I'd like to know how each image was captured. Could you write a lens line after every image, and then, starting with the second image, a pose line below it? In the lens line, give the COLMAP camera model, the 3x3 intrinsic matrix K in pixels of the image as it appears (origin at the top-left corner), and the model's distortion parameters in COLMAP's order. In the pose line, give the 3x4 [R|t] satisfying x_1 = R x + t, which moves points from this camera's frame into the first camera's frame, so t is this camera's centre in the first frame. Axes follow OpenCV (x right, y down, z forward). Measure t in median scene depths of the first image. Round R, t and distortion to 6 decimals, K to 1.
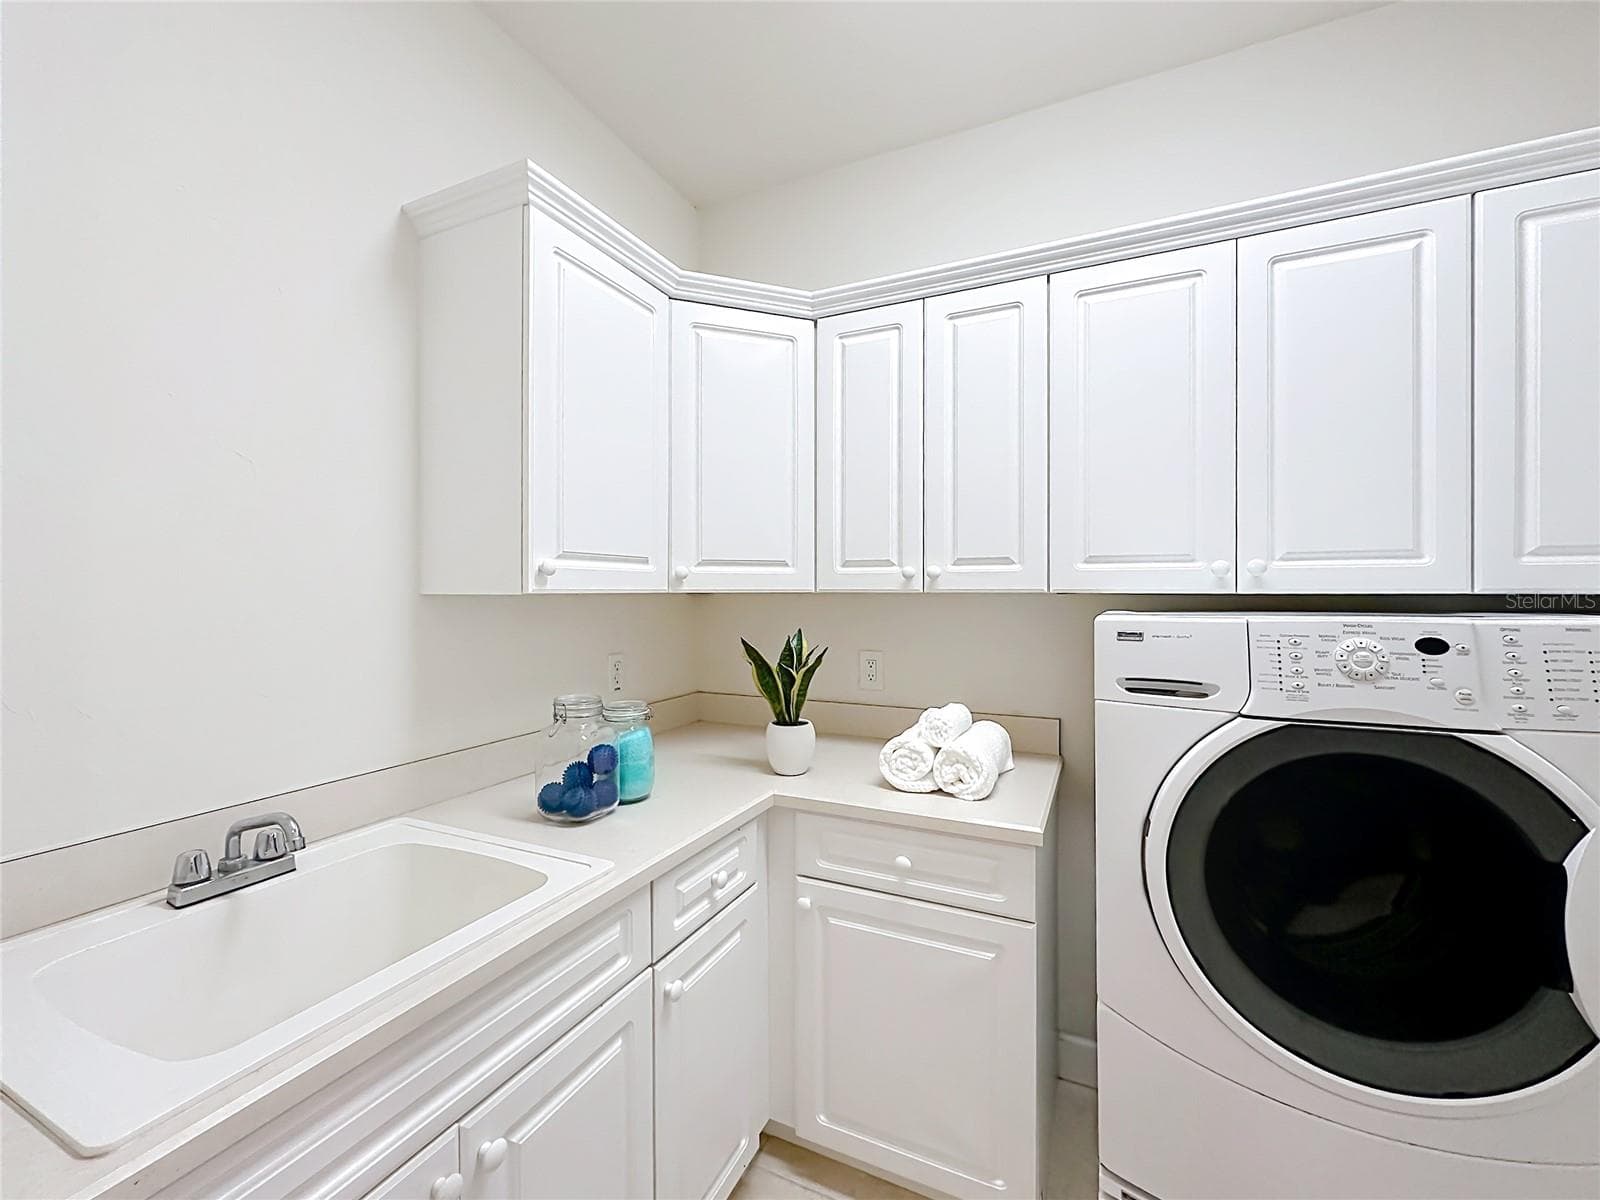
lens RADIAL K [[657.2, 0, 803.3], [0, 657.2, 593.2], [0, 0, 1]] dist [0.000531, 0.000171]
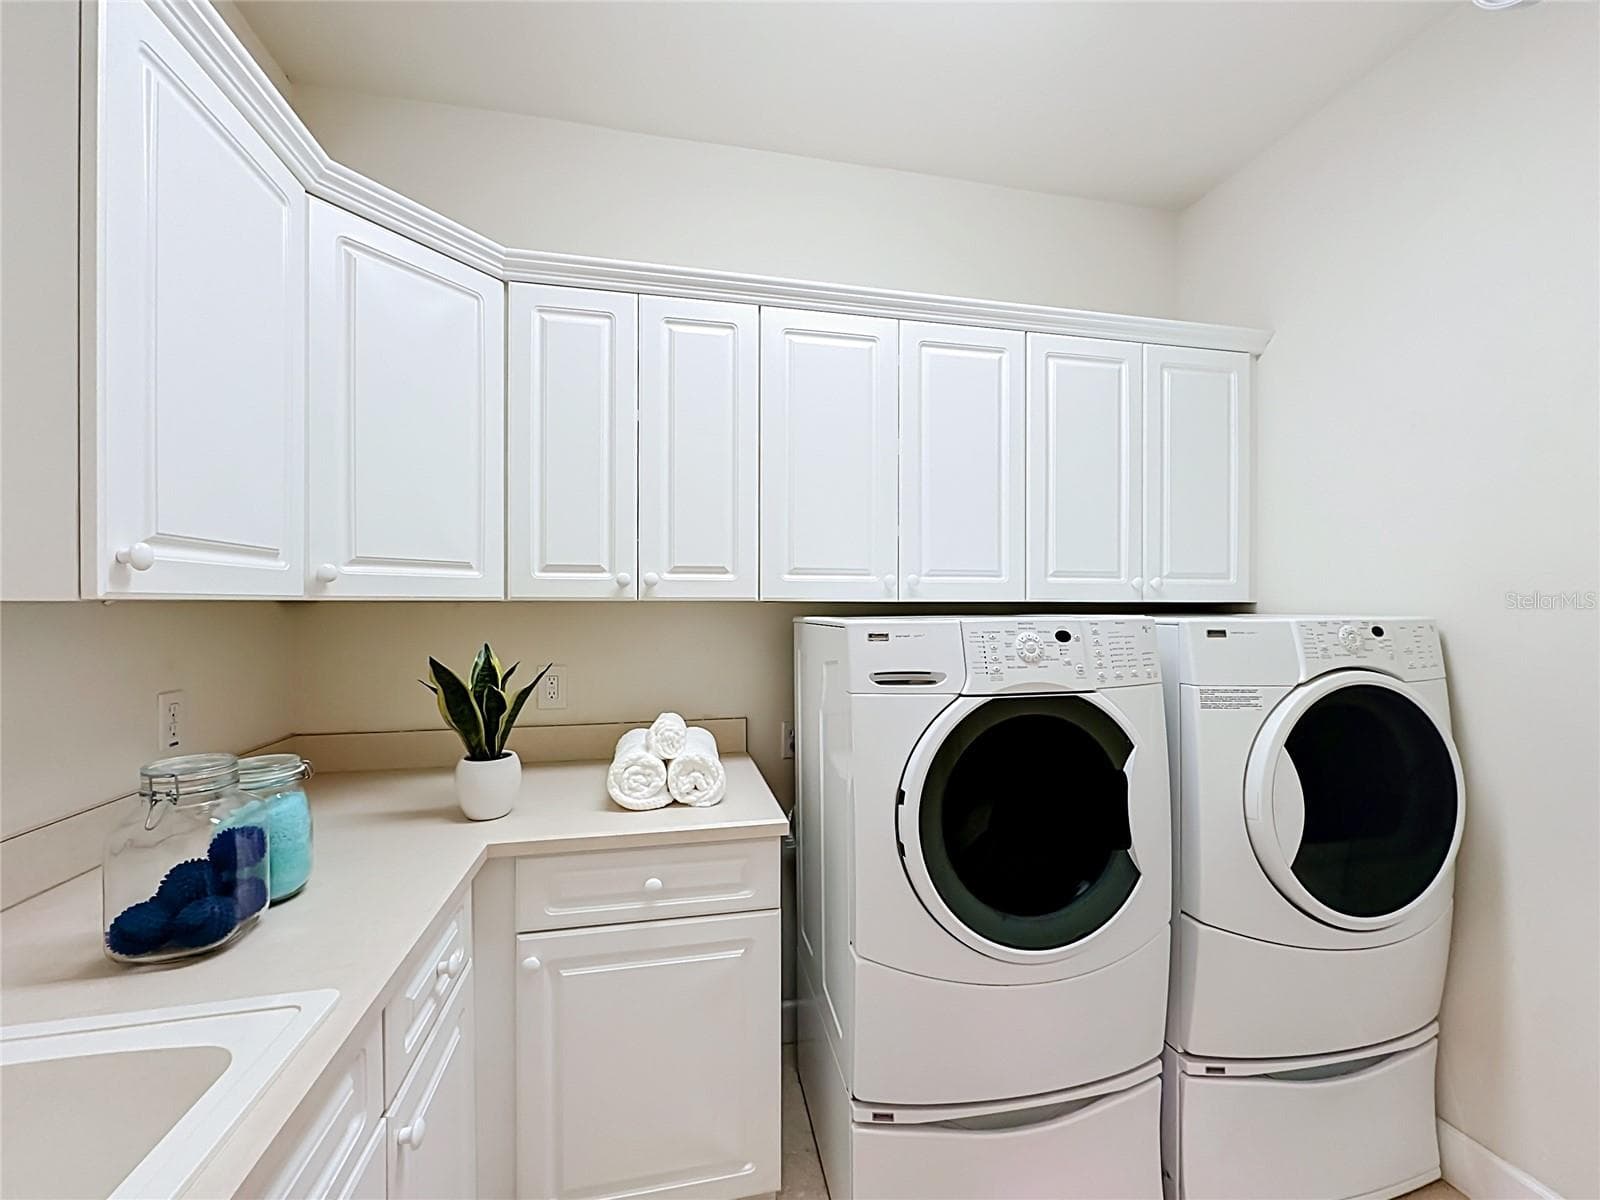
lens RADIAL K [[643.8, 0, 798.5], [0, 643.8, 606.8], [0, 0, 1]] dist [-0.001195, 0.000249]
pose [[0.799067, -0.003352, 0.601232, -0.224241], [0.001177, 0.999991, 0.004011, 0.005211], [-0.601240, -0.002497, 0.799064, 0.125876]]
